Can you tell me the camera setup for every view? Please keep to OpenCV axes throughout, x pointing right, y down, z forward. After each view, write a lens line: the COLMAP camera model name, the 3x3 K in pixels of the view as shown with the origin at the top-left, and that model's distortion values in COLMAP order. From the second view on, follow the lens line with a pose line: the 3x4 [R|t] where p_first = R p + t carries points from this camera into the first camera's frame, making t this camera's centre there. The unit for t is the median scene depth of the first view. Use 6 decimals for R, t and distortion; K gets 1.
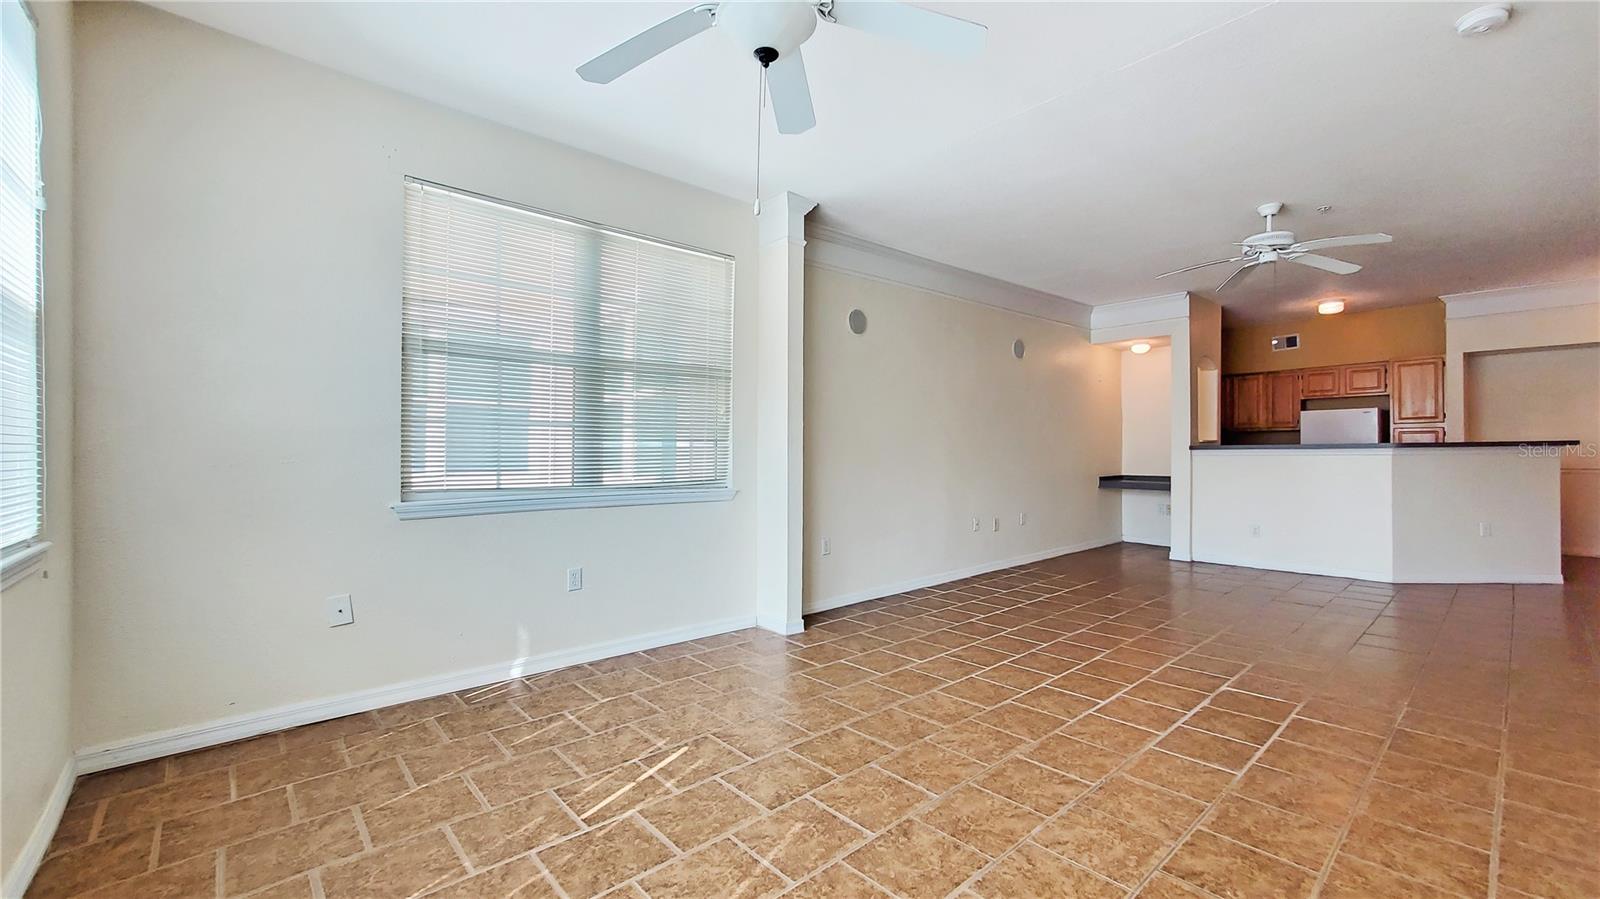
lens RADIAL K [[651.1, 0, 820.4], [0, 651.1, 454.6], [0, 0, 1]] dist [0.000270, -0.000041]
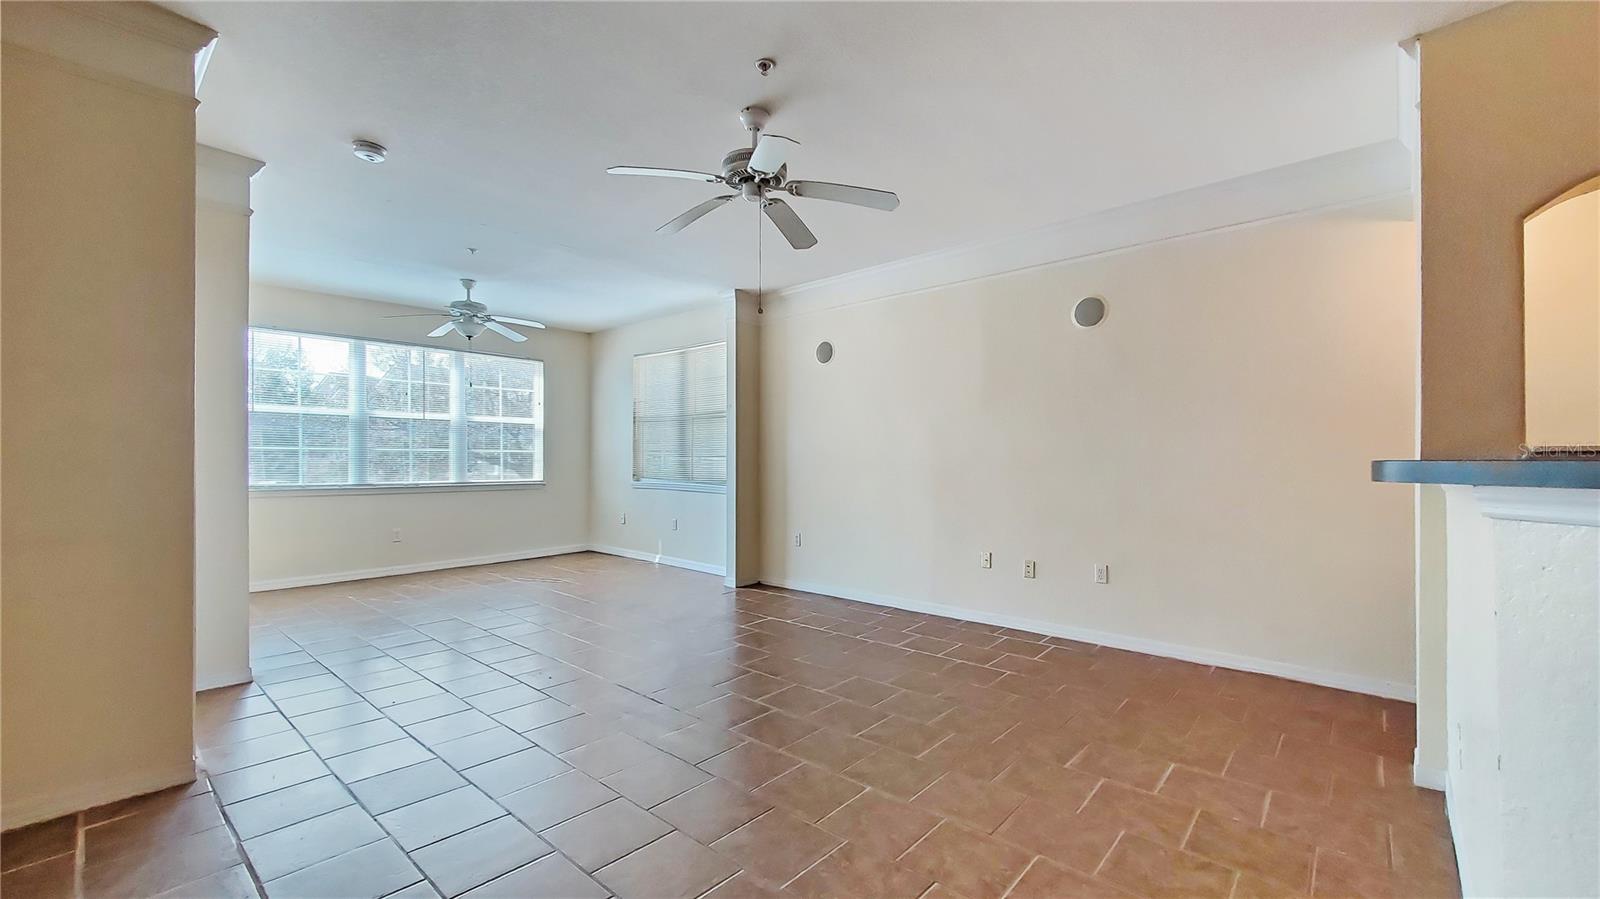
lens RADIAL K [[651.1, 0, 820.4], [0, 651.1, 454.6], [0, 0, 1]] dist [0.000270, -0.000041]
pose [[0.129750, -0.000833, -0.991546, 1.675359], [-0.001569, 0.999998, -0.001045, -0.026504], [0.991546, 0.001691, 0.129748, 1.160565]]
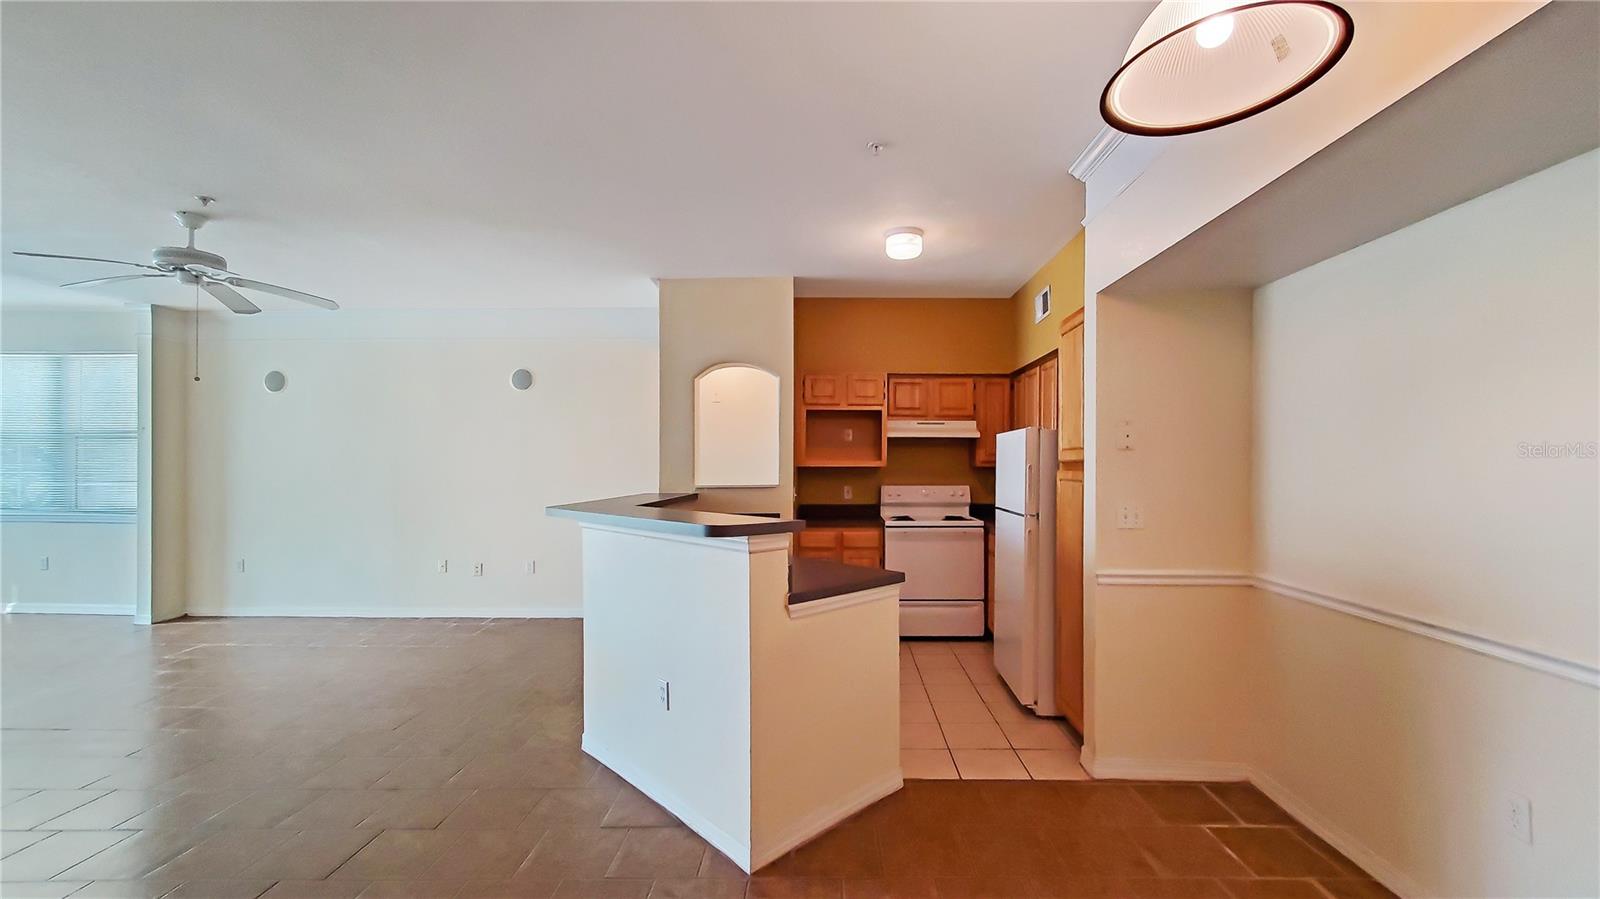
lens RADIAL K [[651.1, 0, 820.4], [0, 651.1, 454.6], [0, 0, 1]] dist [0.000270, -0.000041]
pose [[0.730298, 0.000237, -0.683129, 2.219881], [-0.003684, 0.999987, -0.003592, -0.092280], [0.683119, 0.005140, 0.730289, 1.116299]]
